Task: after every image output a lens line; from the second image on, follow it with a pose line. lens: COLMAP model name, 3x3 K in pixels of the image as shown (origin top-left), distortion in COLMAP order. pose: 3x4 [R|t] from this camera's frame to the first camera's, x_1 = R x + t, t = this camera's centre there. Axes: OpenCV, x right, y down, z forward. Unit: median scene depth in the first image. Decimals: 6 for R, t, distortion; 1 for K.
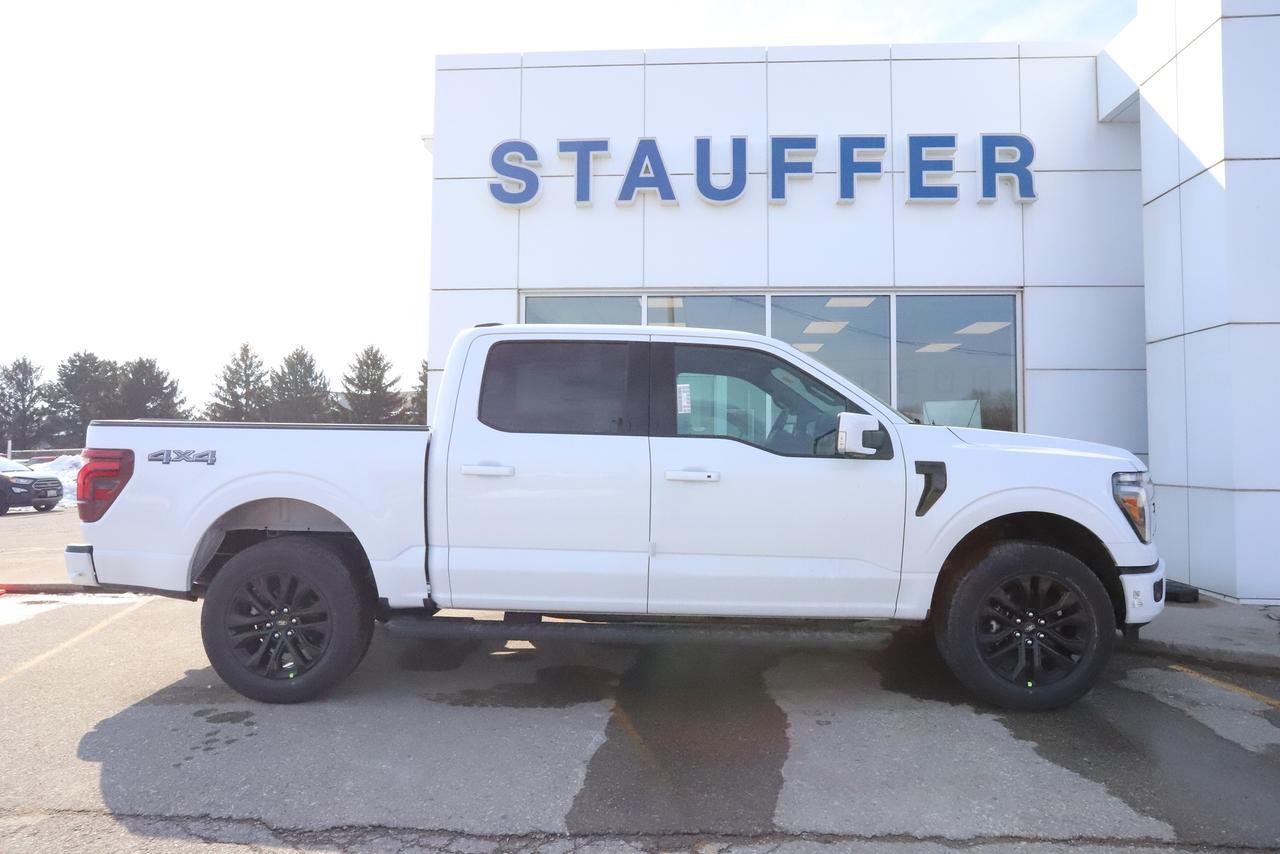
lens RADIAL K [[811.2, 0, 640.0], [0, 811.2, 427.0], [0, 0, 1]] dist [-0.027066, 0.030004]
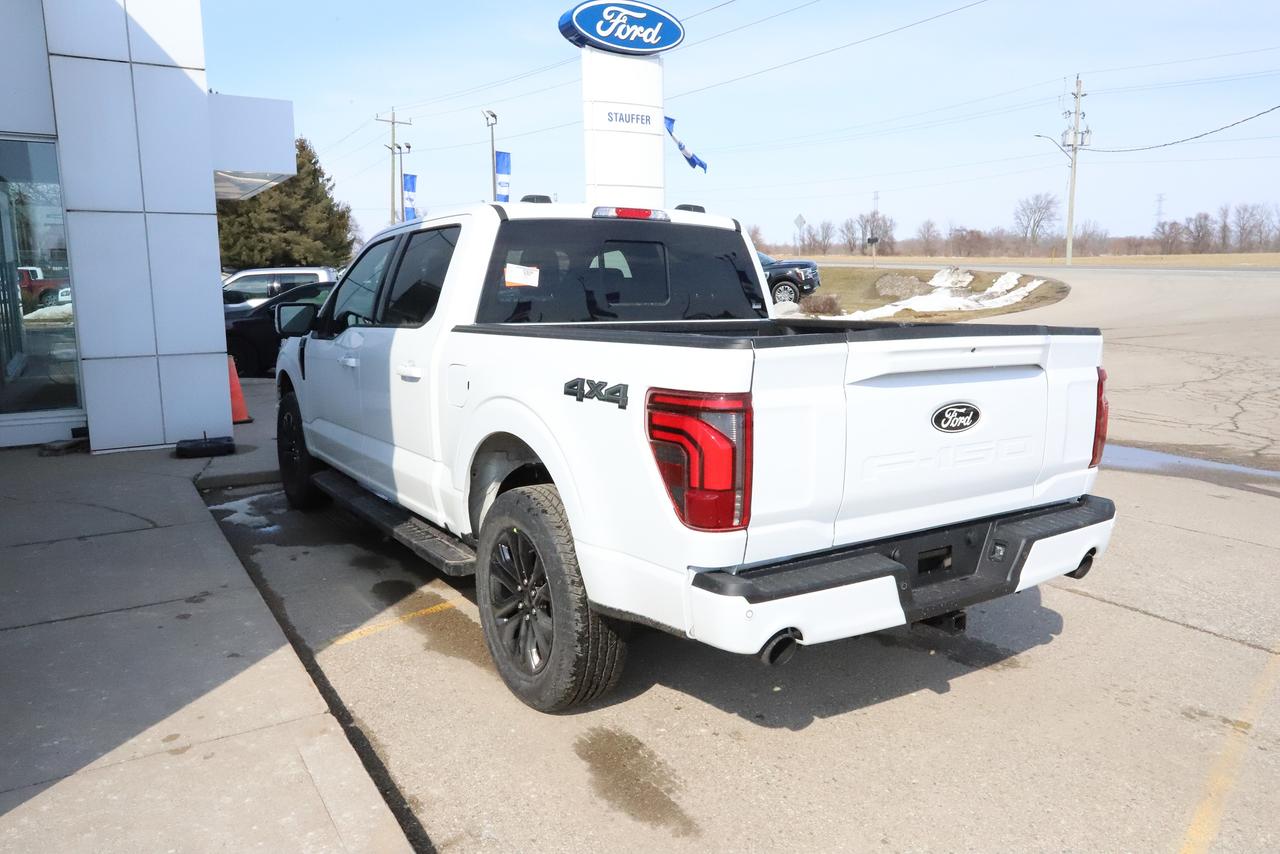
lens RADIAL K [[961.6, 0, 640.0], [0, 961.6, 427.0], [0, 0, 1]] dist [-0.002690, 0.000072]
pose [[-0.604751, -0.124021, 0.786699, -1.229517], [-0.018745, 0.989744, 0.141620, -0.037940], [-0.796194, 0.070898, -0.600874, 2.066617]]
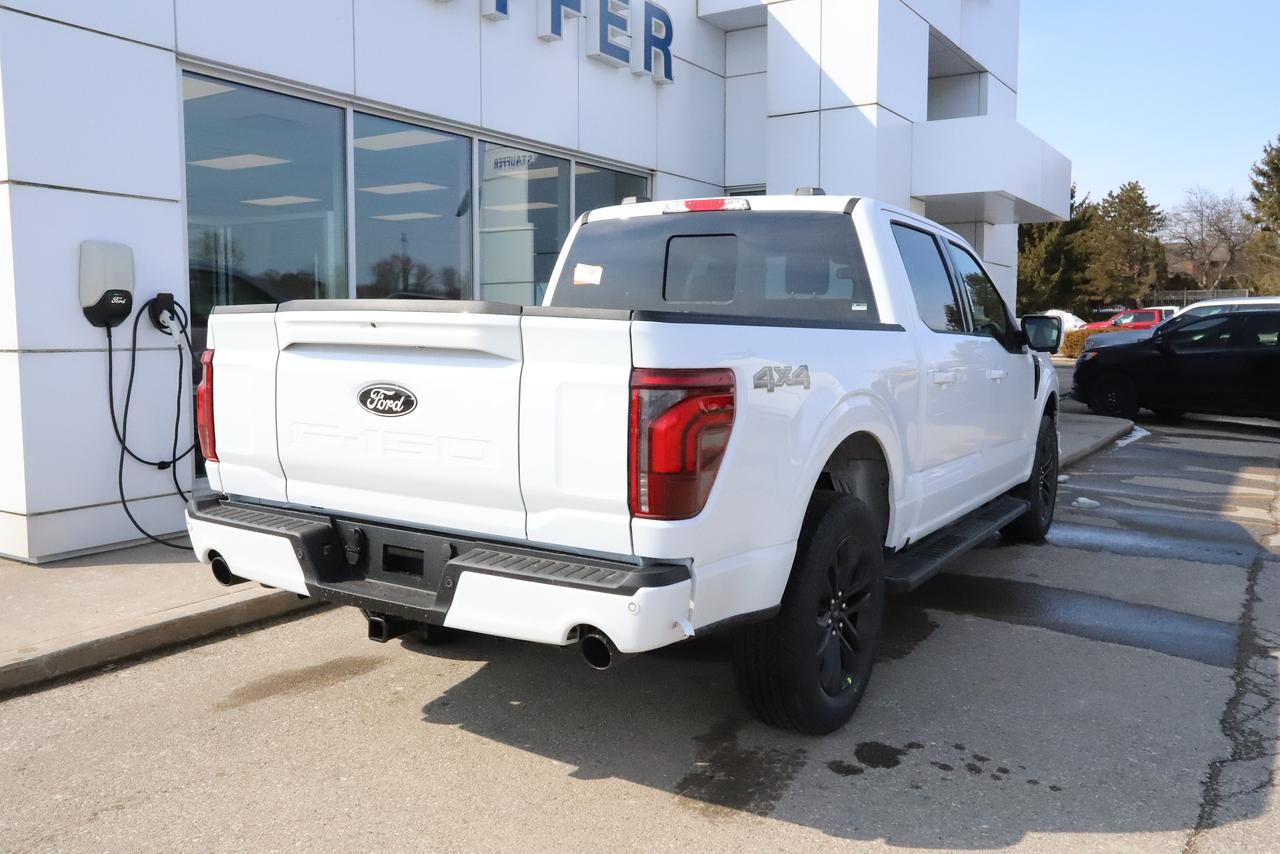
lens RADIAL K [[1045.0, 0, 640.0], [0, 1045.0, 427.0], [0, 0, 1]] dist [-0.005647, 0.039573]
pose [[0.476624, -0.086767, 0.874815, -1.368158], [-0.024893, 0.993386, 0.112090, -0.010126], [-0.878755, -0.075202, 0.471312, 0.787924]]
